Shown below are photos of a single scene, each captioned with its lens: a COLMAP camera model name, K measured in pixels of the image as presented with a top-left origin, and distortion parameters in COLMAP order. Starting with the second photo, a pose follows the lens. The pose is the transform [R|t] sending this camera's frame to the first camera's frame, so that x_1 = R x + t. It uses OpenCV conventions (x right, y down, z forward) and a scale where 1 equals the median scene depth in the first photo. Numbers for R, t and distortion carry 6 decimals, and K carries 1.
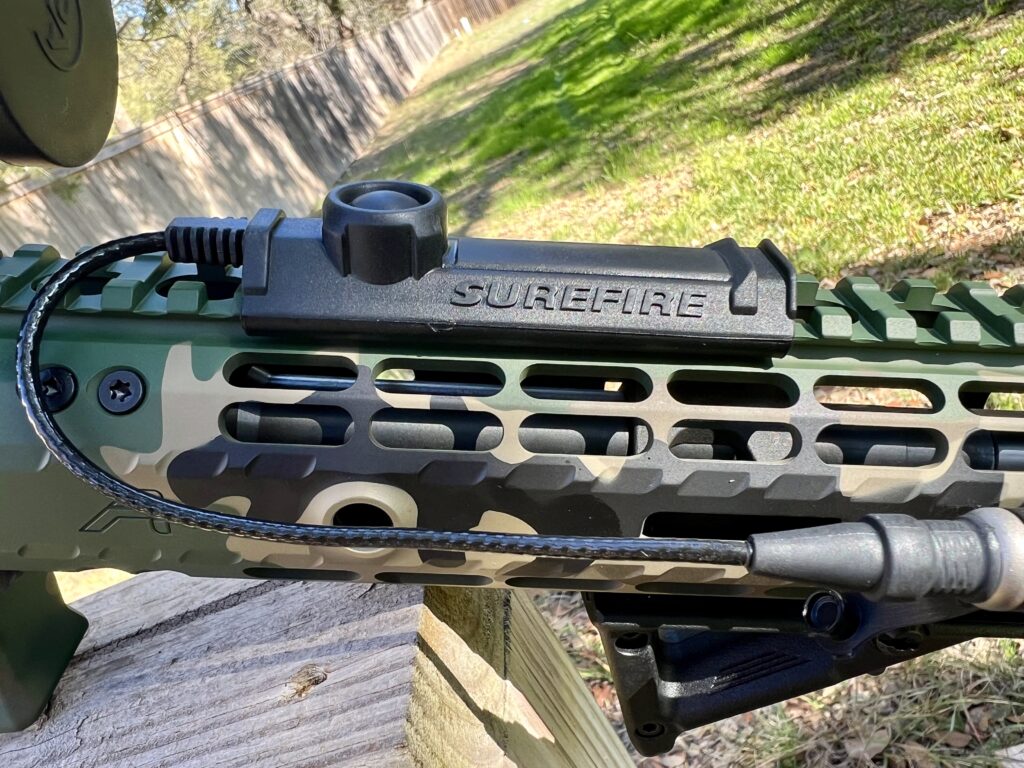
lens RADIAL K [[781.6, 0, 475.9], [0, 781.6, 450.0], [0, 0, 1]] dist [-0.002043, -0.005840]
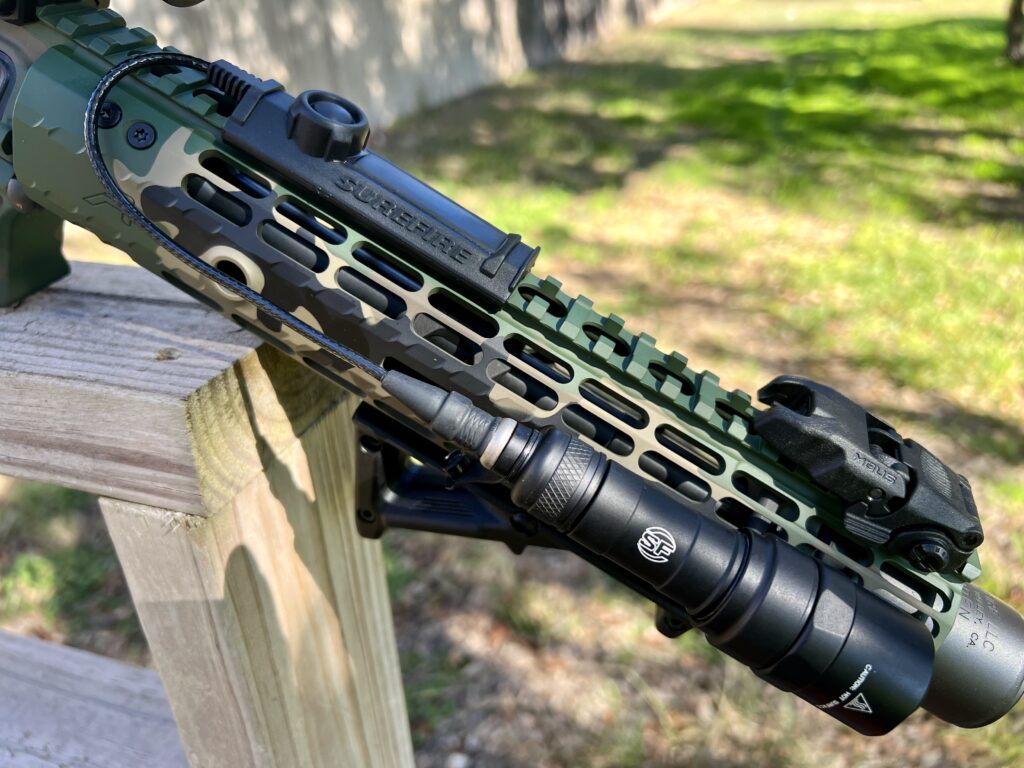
lens RADIAL K [[787.7, 0, 512.0], [0, 787.7, 384.0], [0, 0, 1]] dist [0.015086, -0.031029]
pose [[0.874277, 0.485335, -0.009440, 0.499647], [-0.485123, 0.874253, 0.018374, -0.025123], [0.017170, -0.011484, 0.999787, -0.665358]]
